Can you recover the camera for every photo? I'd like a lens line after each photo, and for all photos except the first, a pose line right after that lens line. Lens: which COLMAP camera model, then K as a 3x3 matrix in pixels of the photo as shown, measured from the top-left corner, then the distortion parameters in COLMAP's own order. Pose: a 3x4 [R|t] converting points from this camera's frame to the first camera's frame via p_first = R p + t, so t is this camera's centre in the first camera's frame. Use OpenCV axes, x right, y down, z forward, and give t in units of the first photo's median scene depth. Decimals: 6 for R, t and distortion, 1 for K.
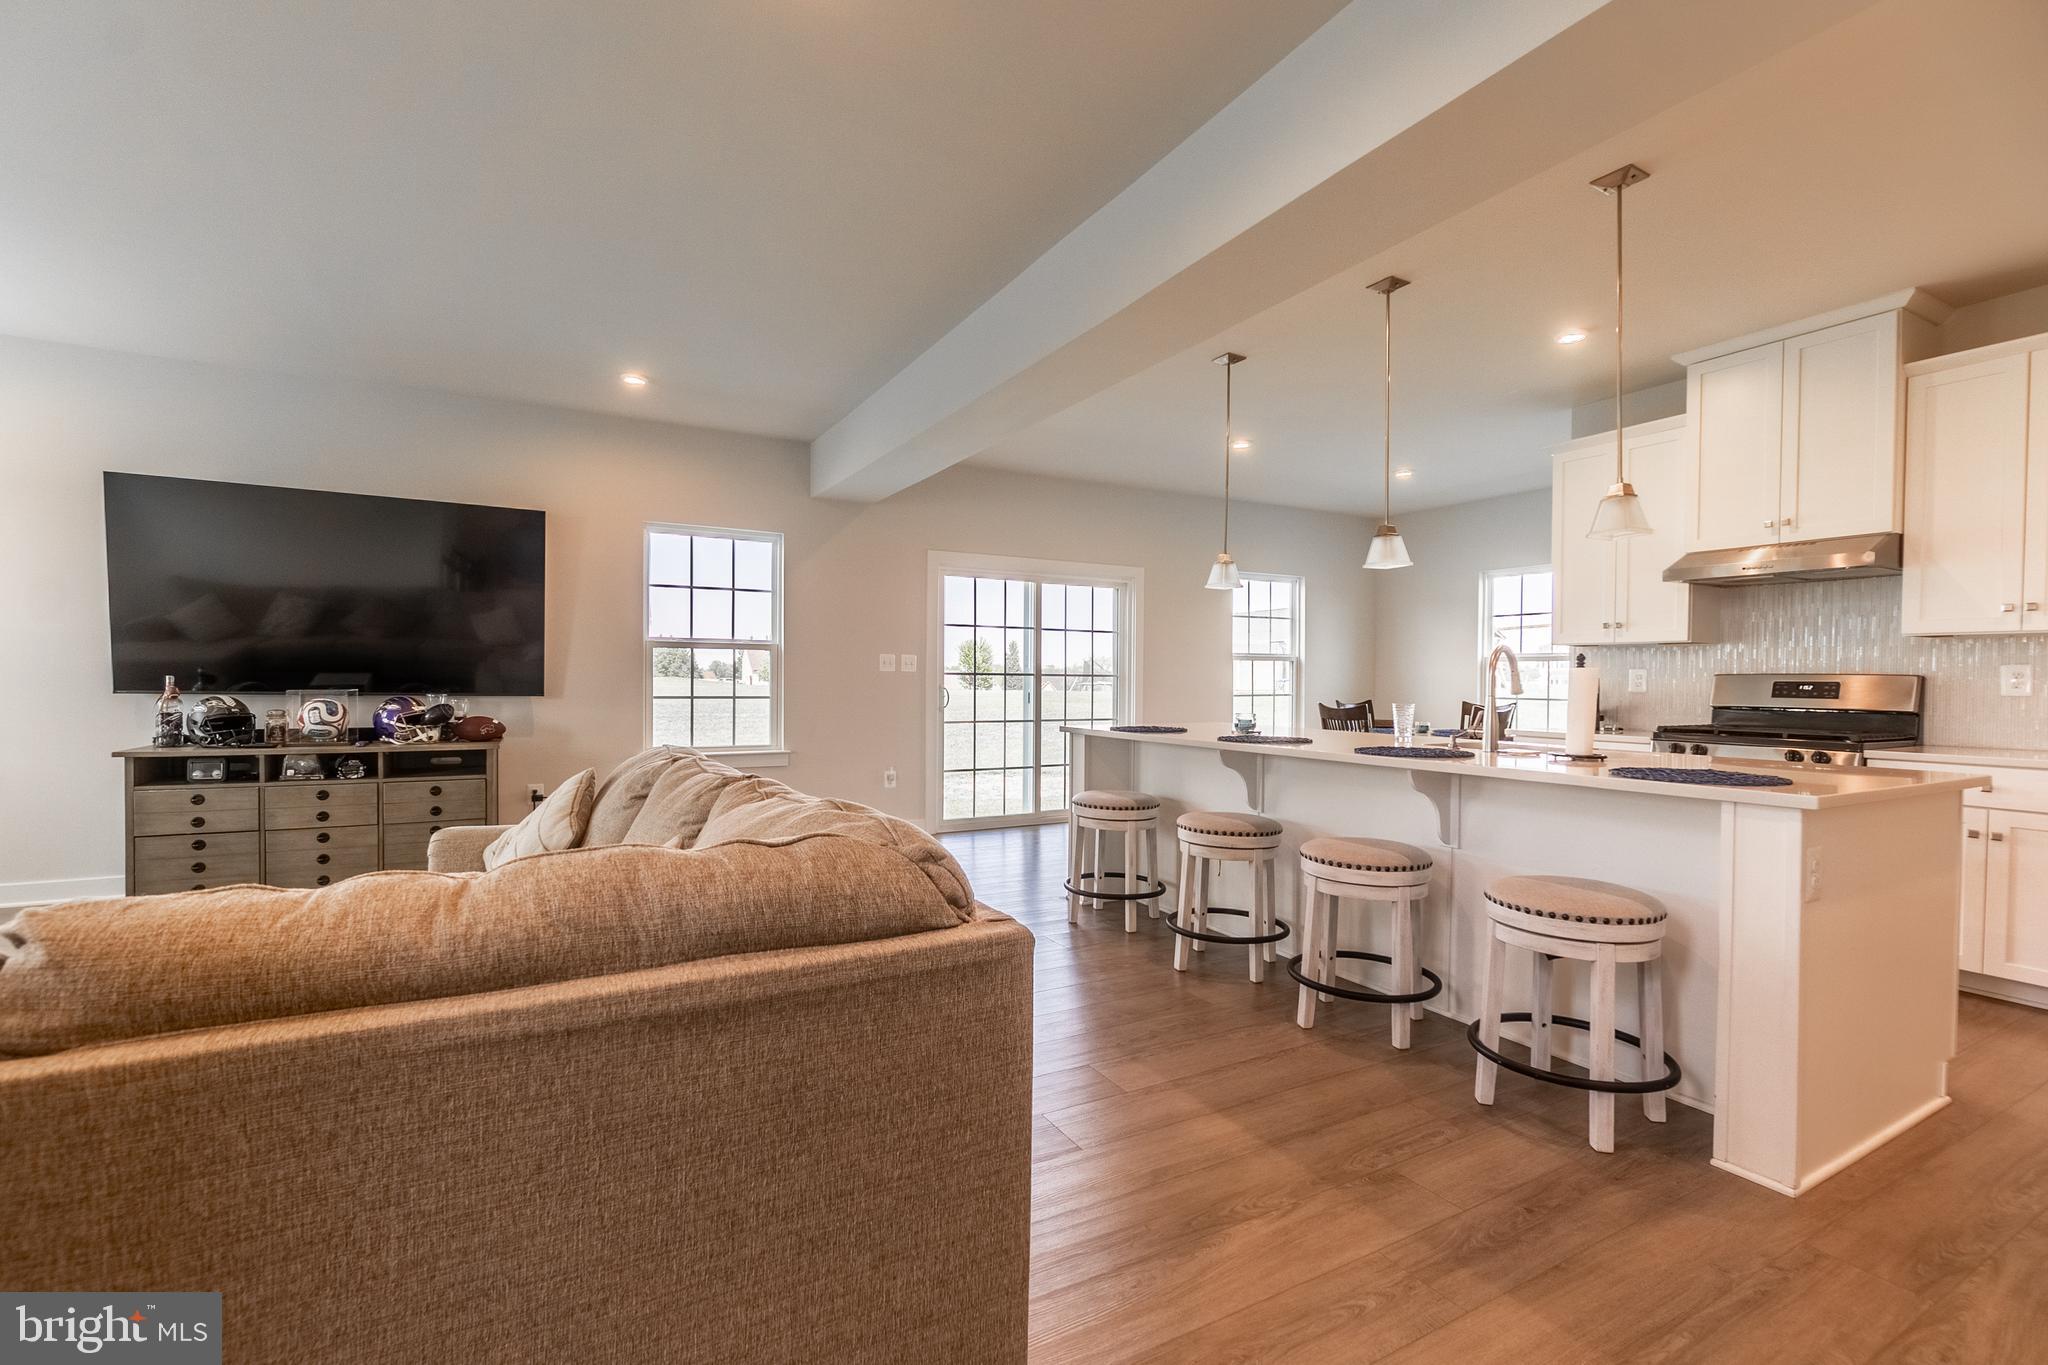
lens RADIAL K [[893.7, 0, 1010.2], [0, 893.7, 691.4], [0, 0, 1]] dist [-0.009871, 0.003056]
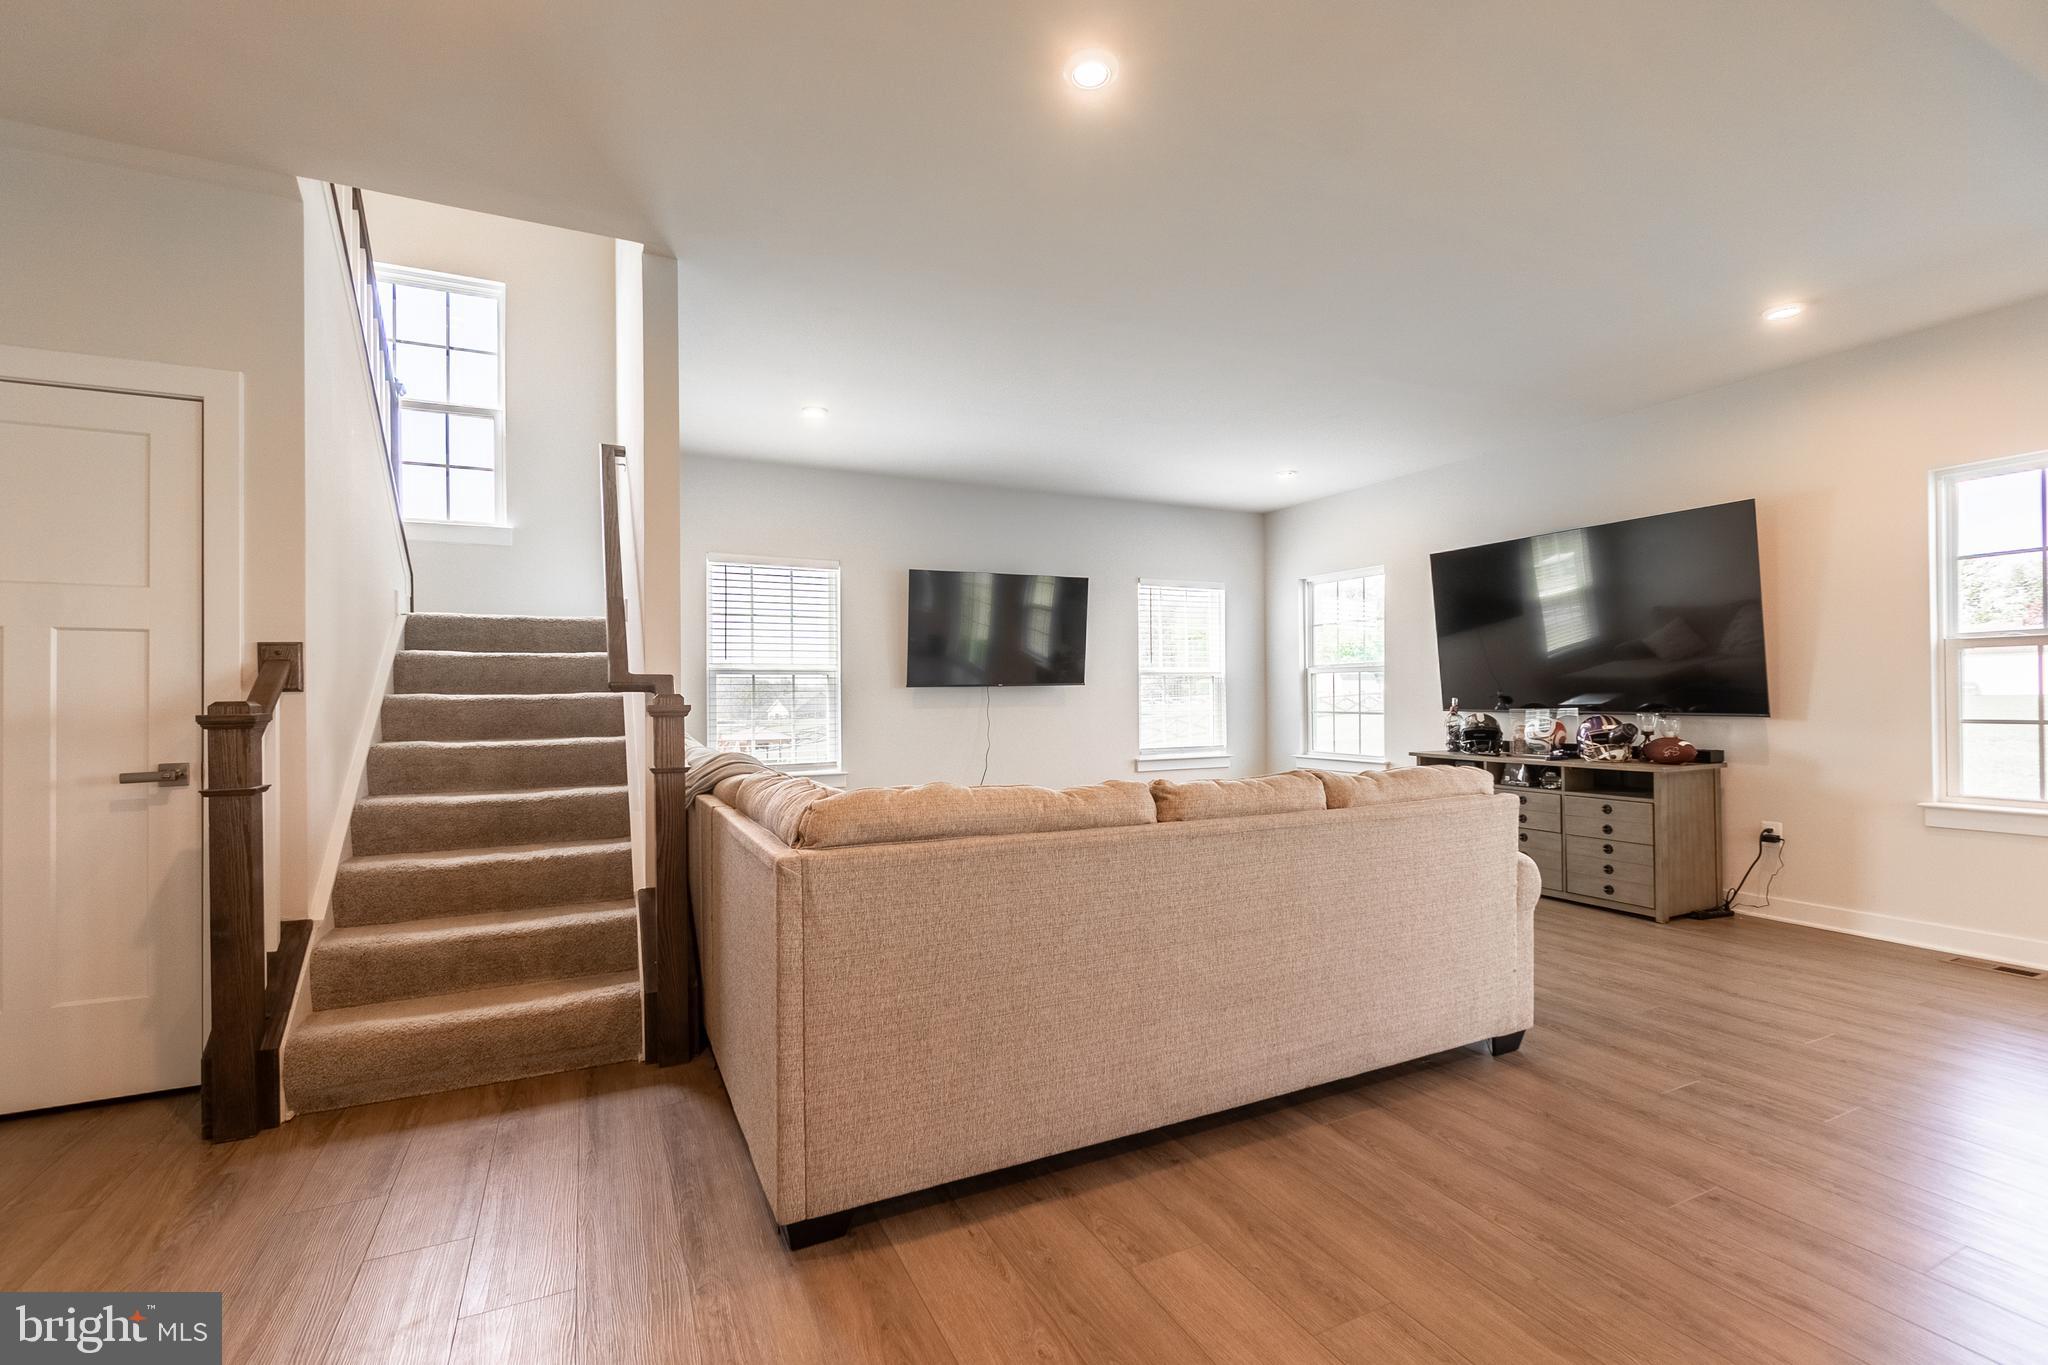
lens RADIAL K [[893.7, 0, 1005.7], [0, 893.7, 683.2], [0, 0, 1]] dist [-0.009871, 0.003056]
pose [[-0.052901, -0.026203, -0.998256, 0.596857], [-0.004042, 0.999653, -0.026026, -0.003169], [0.998592, 0.002658, -0.052988, 0.560282]]
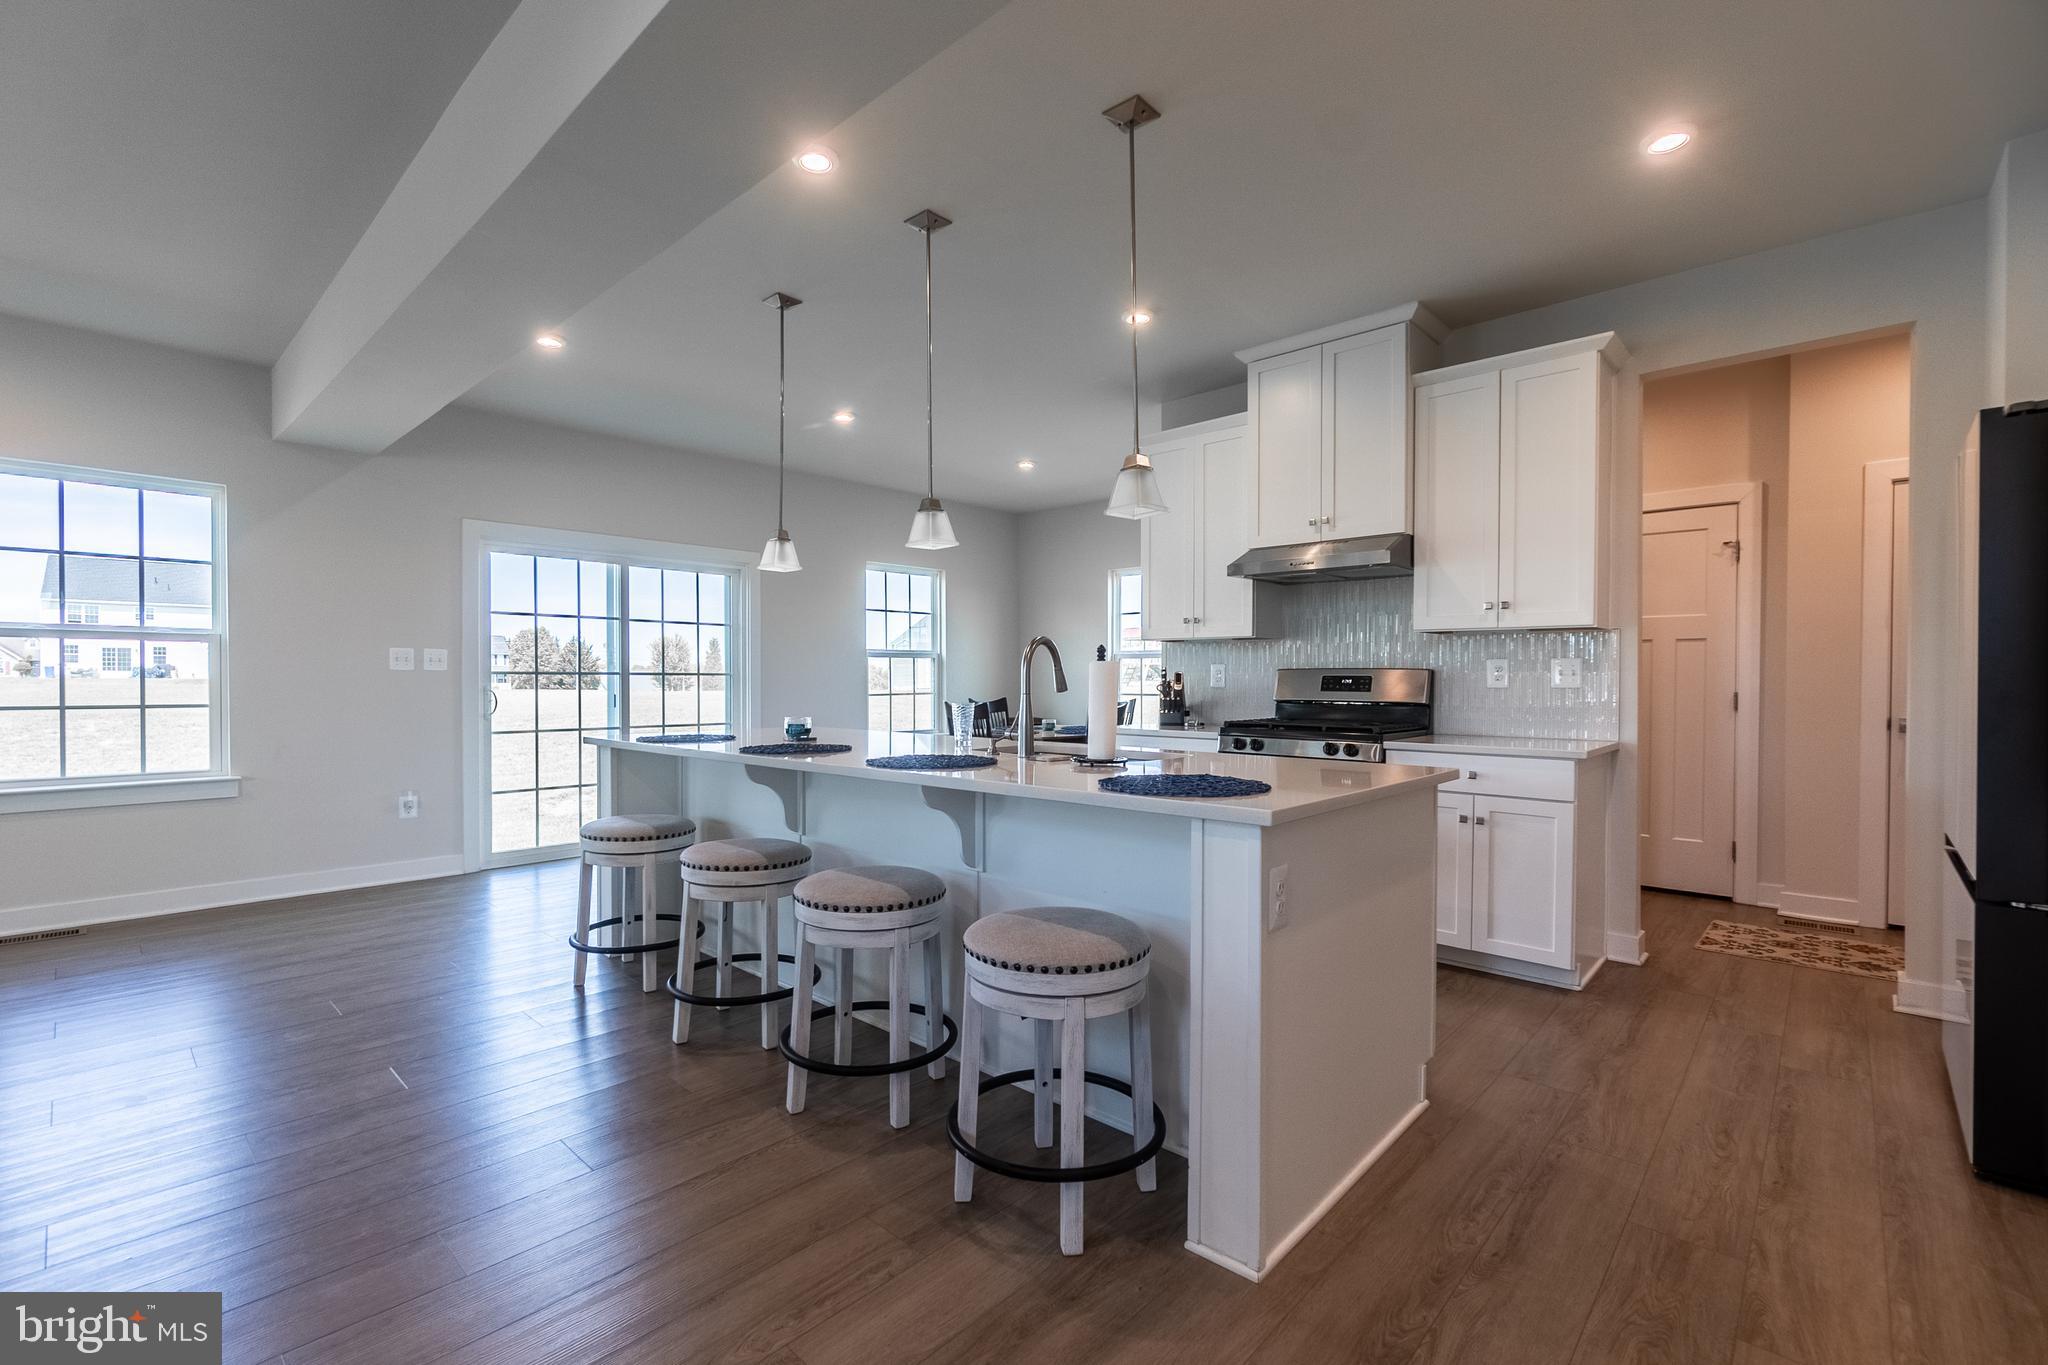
lens RADIAL K [[893.7, 0, 1016.9], [0, 893.7, 688.7], [0, 0, 1]] dist [-0.009871, 0.003056]
pose [[0.947899, -0.010462, 0.318400, 0.261596], [0.010920, 0.999940, 0.000345, -0.000722], [-0.318385, 0.003149, 0.947956, 0.172892]]
